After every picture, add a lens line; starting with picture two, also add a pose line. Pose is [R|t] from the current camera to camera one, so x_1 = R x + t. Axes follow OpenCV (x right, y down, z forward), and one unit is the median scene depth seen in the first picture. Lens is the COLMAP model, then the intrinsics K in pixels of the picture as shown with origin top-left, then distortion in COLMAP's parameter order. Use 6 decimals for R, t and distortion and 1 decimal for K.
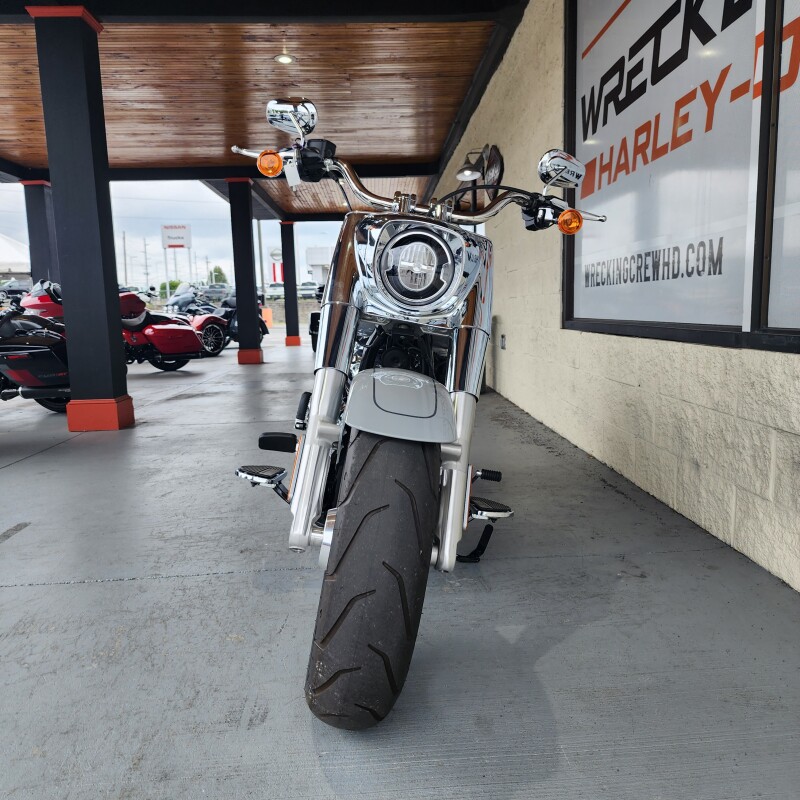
lens RADIAL K [[743.0, 0, 411.2], [0, 743.0, 406.8], [0, 0, 1]] dist [0.041582, 0.000000]
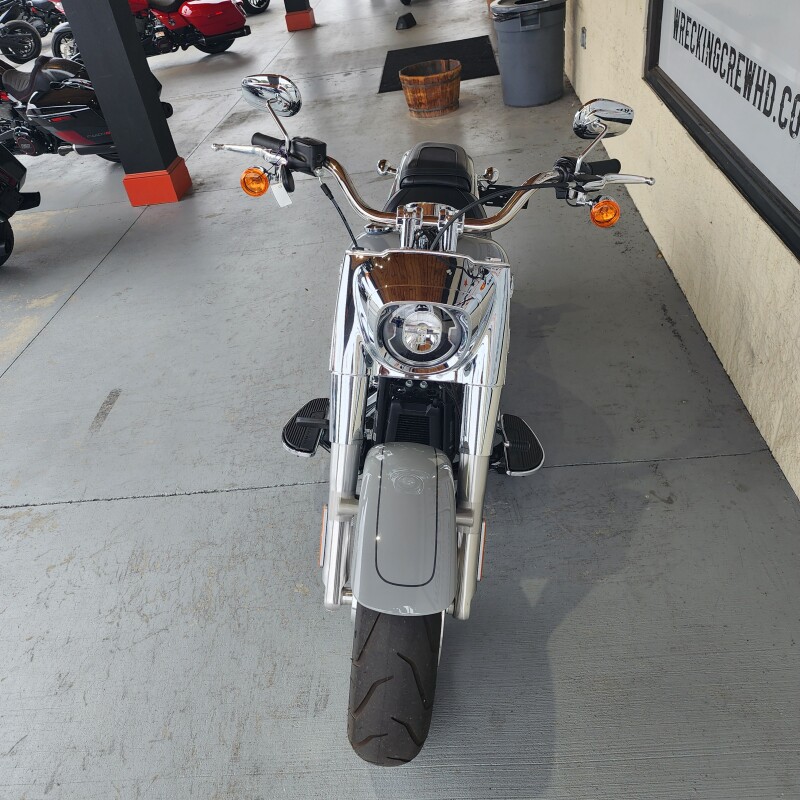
lens RADIAL K [[743.0, 0, 399.5], [0, 743.0, 397.3], [0, 0, 1]] dist [0.041582, 0.000000]
pose [[0.988711, -0.025451, -0.147661, 0.101660], [0.094574, 0.870368, 0.483235, -0.501538], [0.116220, -0.491744, 0.862949, 0.125561]]
